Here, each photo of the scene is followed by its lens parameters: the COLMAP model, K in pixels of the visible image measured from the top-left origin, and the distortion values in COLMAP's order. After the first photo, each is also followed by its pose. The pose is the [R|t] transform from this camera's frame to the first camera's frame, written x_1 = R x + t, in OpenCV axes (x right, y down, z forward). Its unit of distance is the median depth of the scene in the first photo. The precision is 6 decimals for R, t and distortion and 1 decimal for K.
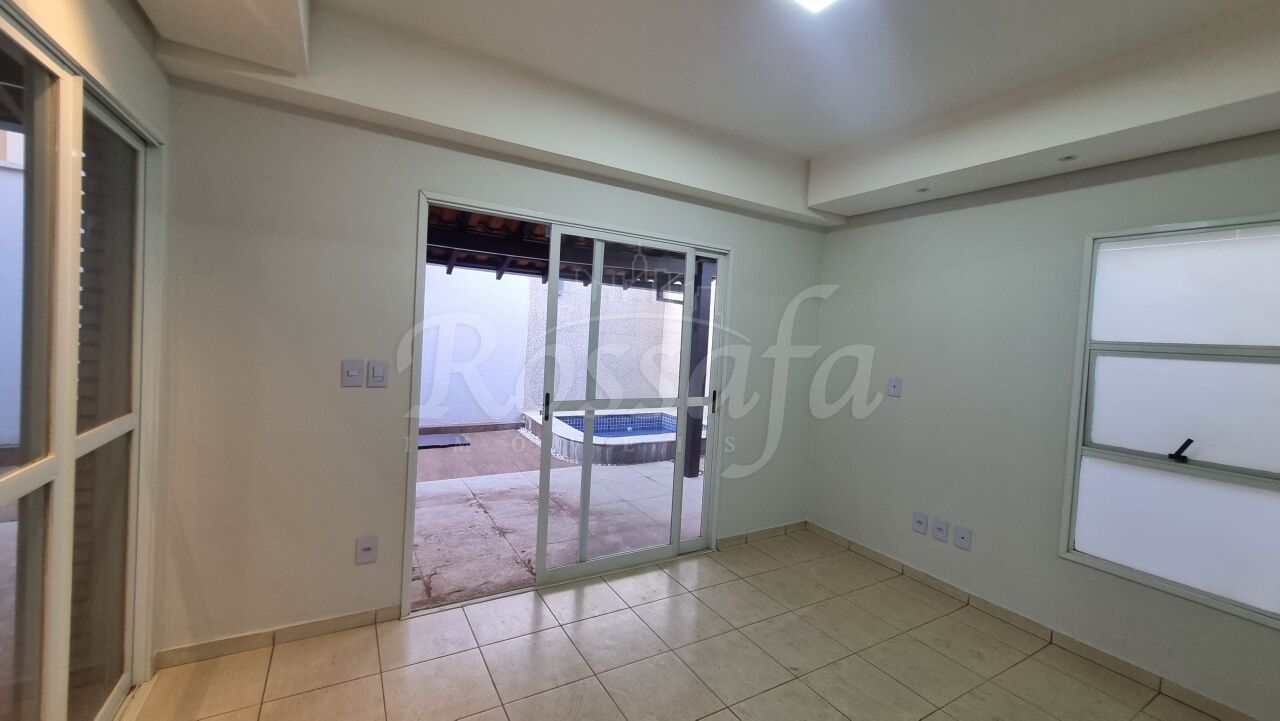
lens RADIAL K [[502.9, 0, 641.1], [0, 502.9, 351.1], [0, 0, 1]] dist [0.003457, 0.000325]
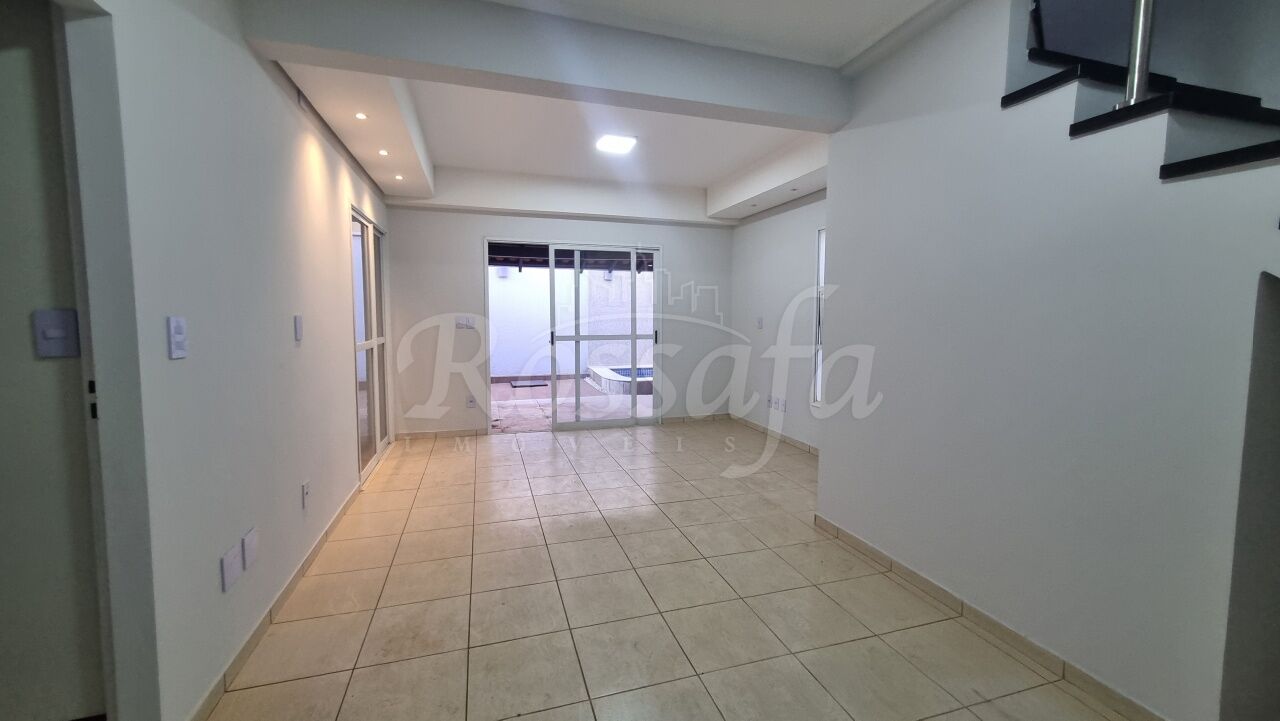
lens RADIAL K [[502.9, 0, 641.1], [0, 502.9, 351.1], [0, 0, 1]] dist [0.003457, 0.000325]
pose [[0.973026, -0.037541, -0.227619, 0.501511], [0.045277, 0.998558, 0.028858, 0.100974], [0.226207, -0.038386, 0.973323, -0.702309]]
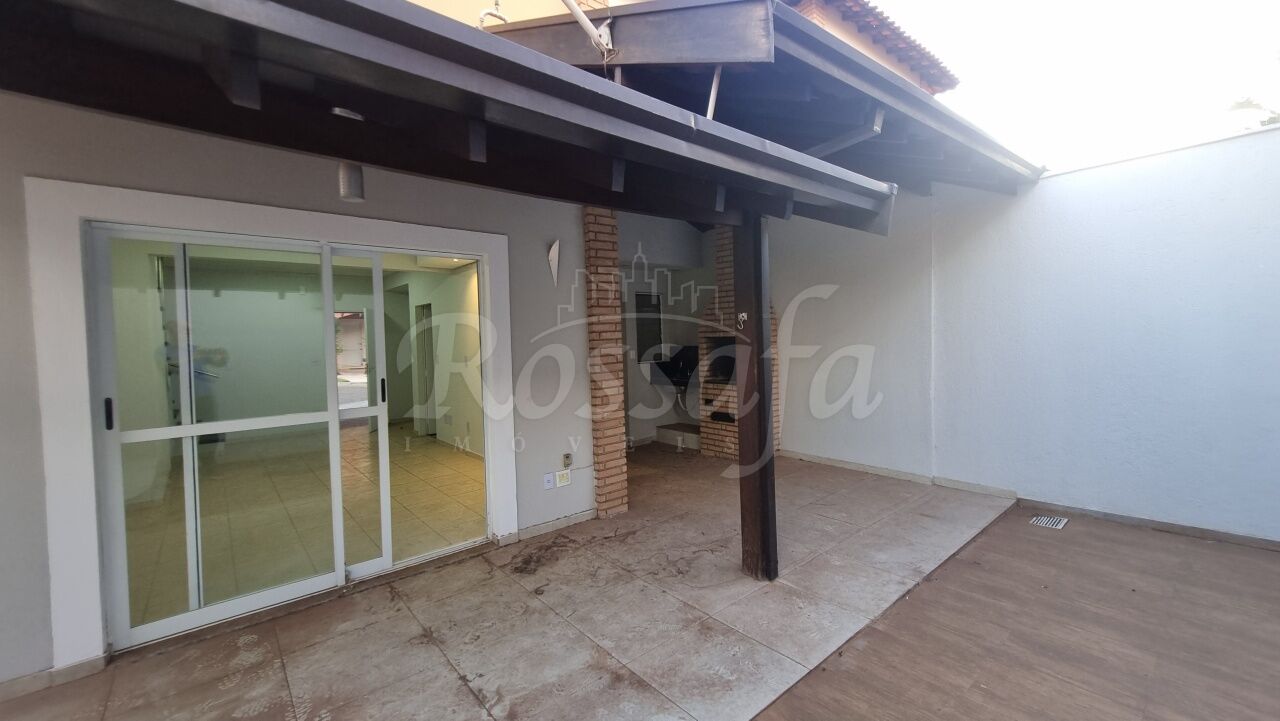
lens RADIAL K [[500.2, 0, 638.9], [0, 500.2, 352.5], [0, 0, 1]] dist [0.001987, -0.000459]
pose [[-0.985245, -0.024097, -0.169444, -0.480116], [-0.032926, 0.998232, 0.049489, -0.081323], [0.167952, 0.054338, -0.984296, 1.877889]]
